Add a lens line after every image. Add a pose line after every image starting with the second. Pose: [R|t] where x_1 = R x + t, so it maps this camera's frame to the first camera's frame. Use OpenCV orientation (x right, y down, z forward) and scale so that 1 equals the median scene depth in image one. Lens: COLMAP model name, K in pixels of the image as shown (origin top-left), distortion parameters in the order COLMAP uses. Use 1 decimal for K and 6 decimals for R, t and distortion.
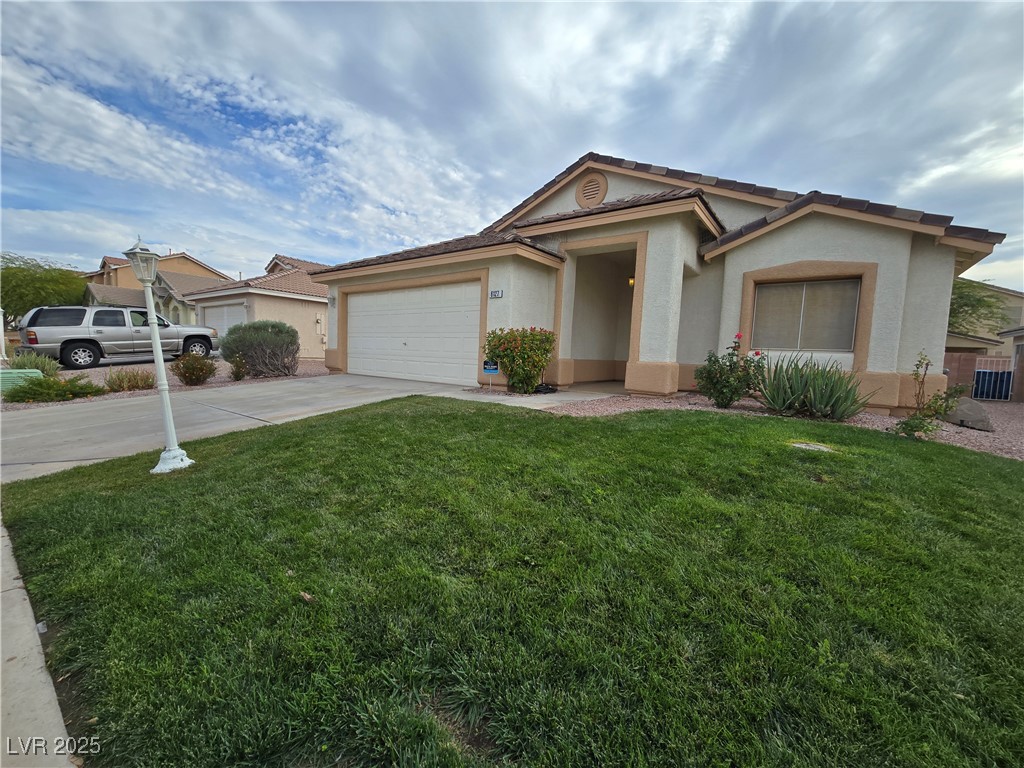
lens RADIAL K [[419.3, 0, 477.3], [0, 419.3, 388.5], [0, 0, 1]] dist [0.000495, -0.000713]
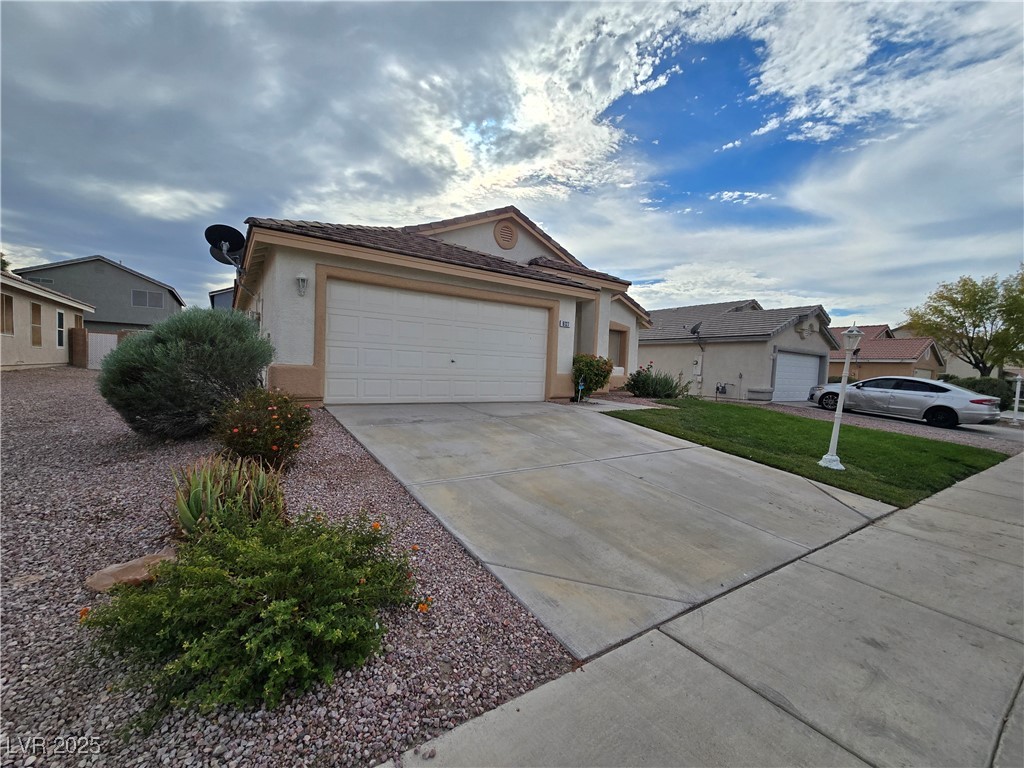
lens RADIAL K [[419.3, 0, 477.3], [0, 419.3, 388.5], [0, 0, 1]] dist [0.000495, -0.000713]
pose [[0.341887, -0.082346, 0.936126, -0.960331], [0.043521, 0.996472, 0.071760, -0.109140], [-0.938733, 0.016207, 0.344265, 0.655955]]
